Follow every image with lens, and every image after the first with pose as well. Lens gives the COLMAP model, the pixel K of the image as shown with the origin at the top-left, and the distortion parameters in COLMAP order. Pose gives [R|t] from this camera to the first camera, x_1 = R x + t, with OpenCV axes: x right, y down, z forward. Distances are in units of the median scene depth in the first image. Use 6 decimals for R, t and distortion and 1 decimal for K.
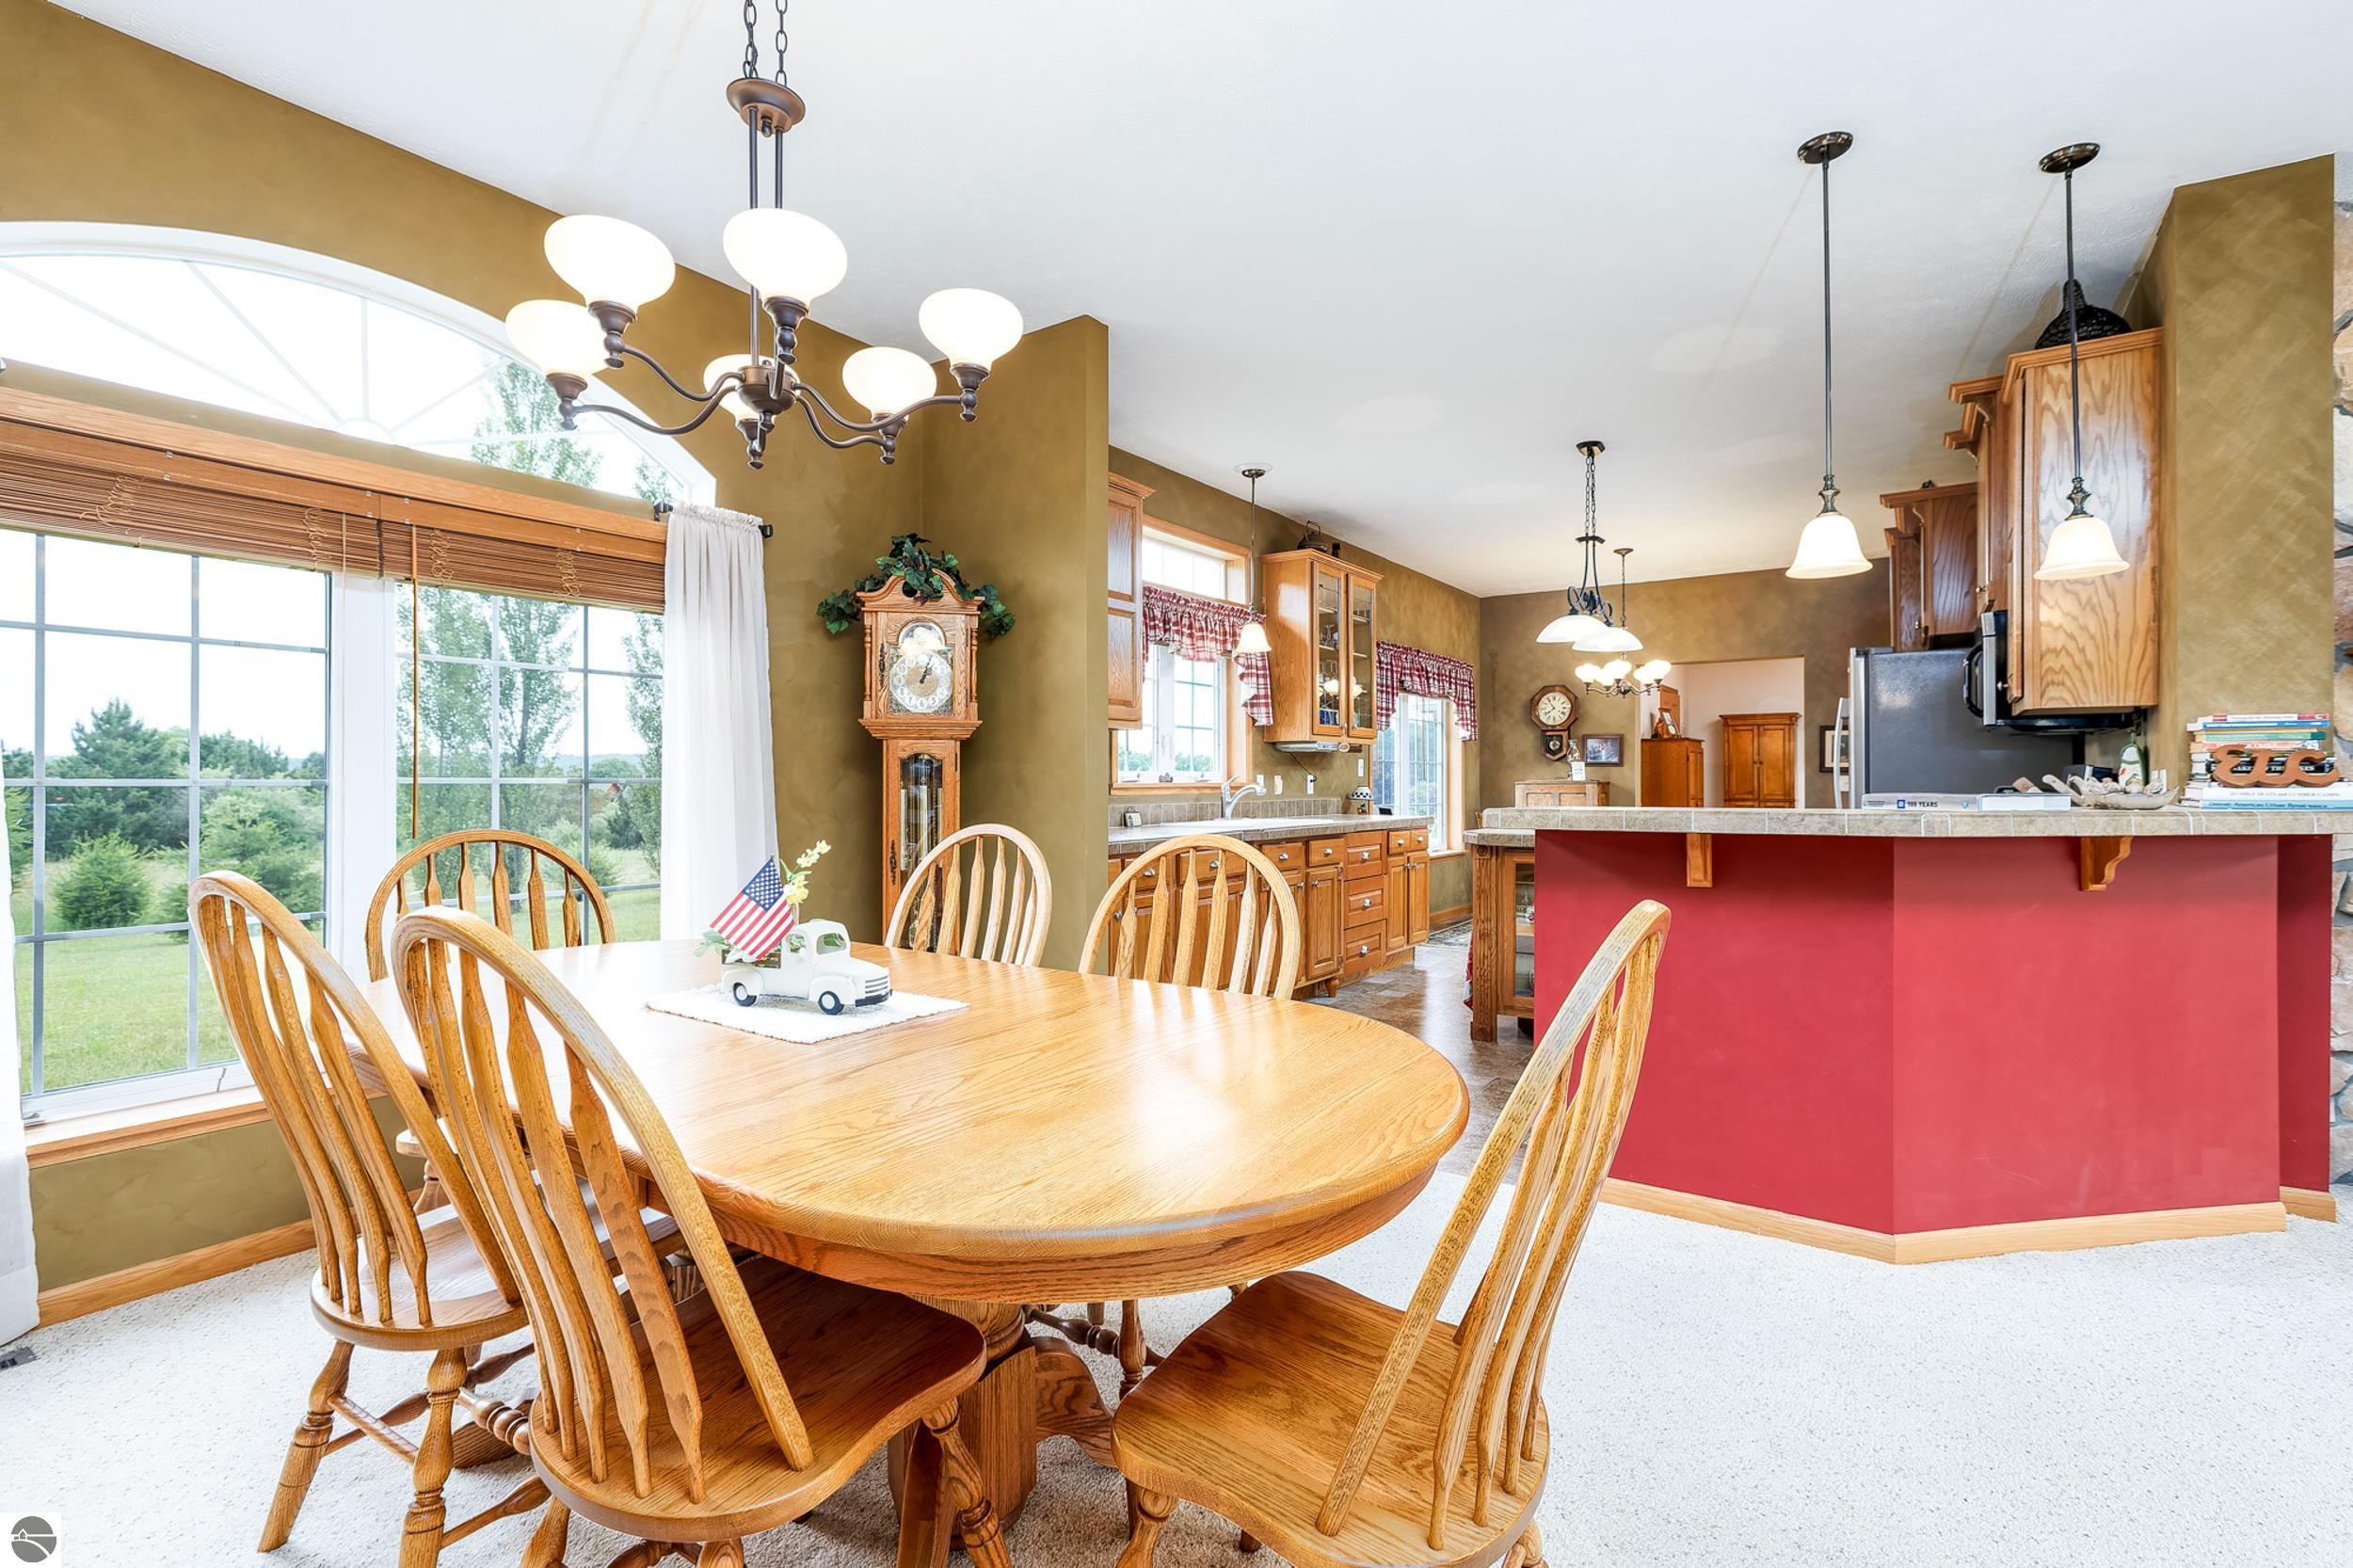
lens RADIAL K [[1091.1, 0, 1175.6], [0, 1091.1, 778.5], [0, 0, 1]] dist [0.001878, 0.001035]
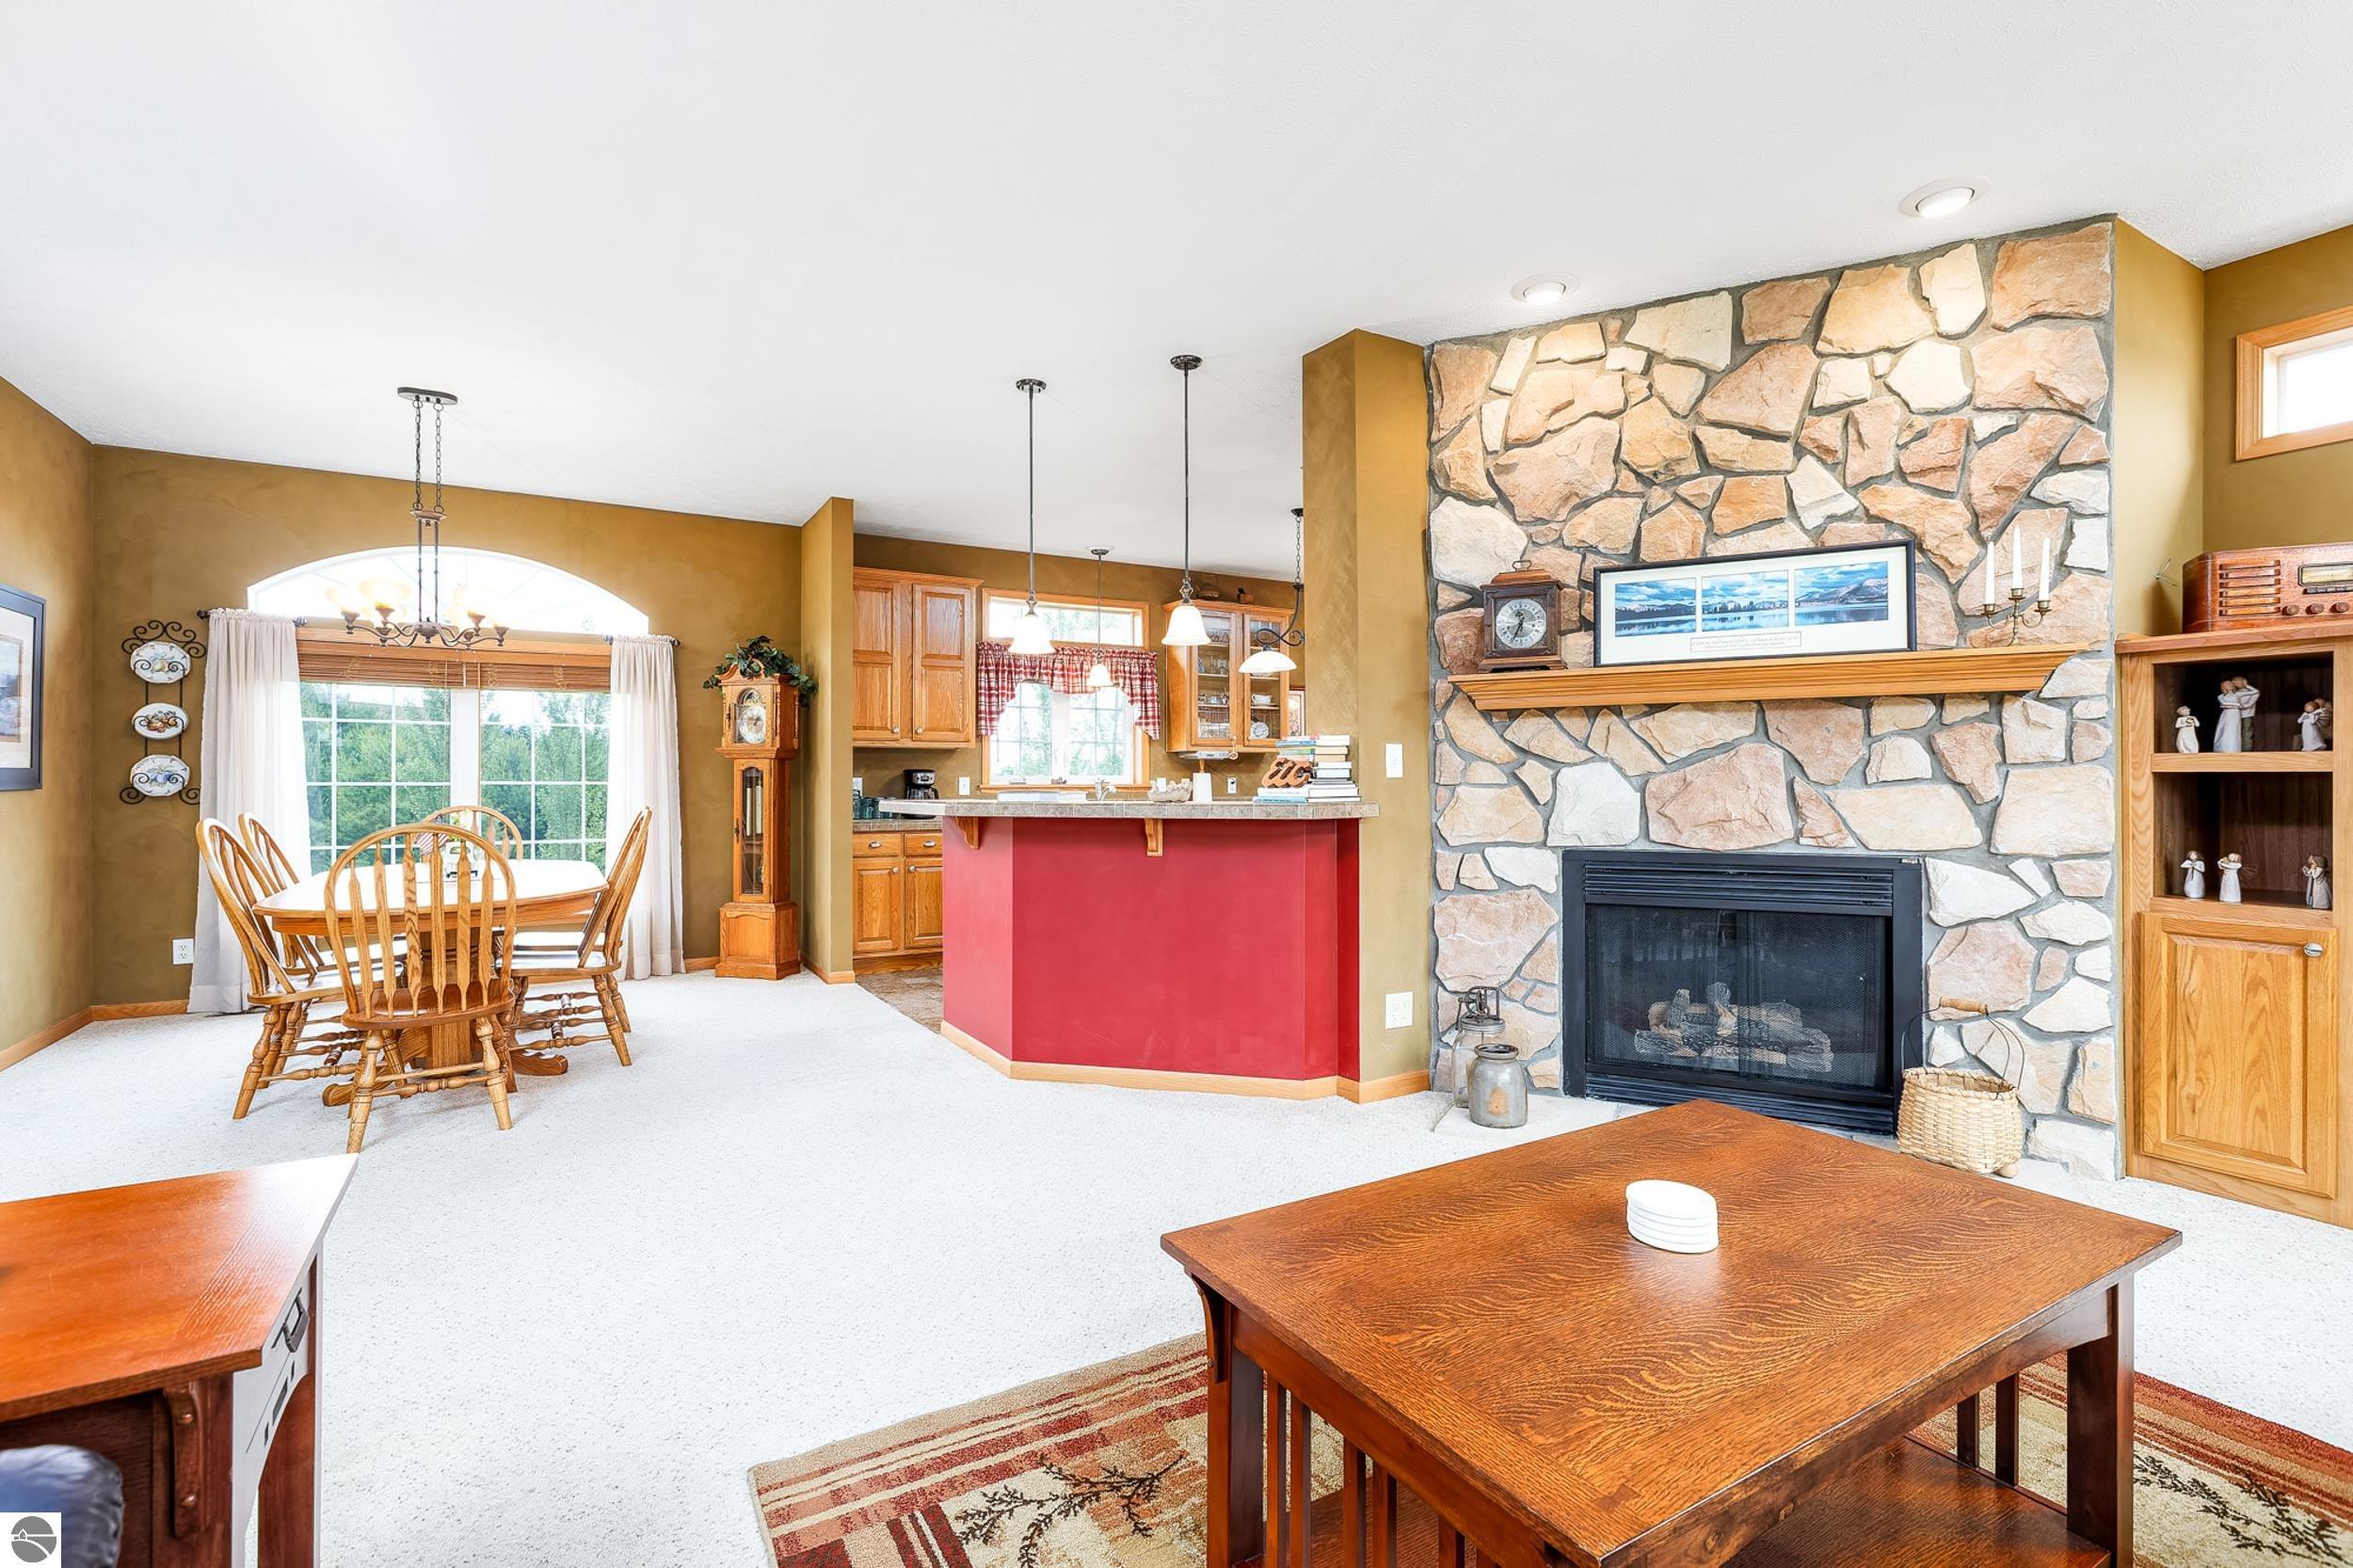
lens RADIAL K [[1075.8, 0, 1170.3], [0, 1075.8, 778.4], [0, 0, 1]] dist [0.002362, 0.000654]
pose [[0.906290, -0.002988, -0.422646, 1.380119], [0.004278, 0.999989, 0.002102, -0.007821], [0.422634, -0.003713, 0.906293, -0.319072]]
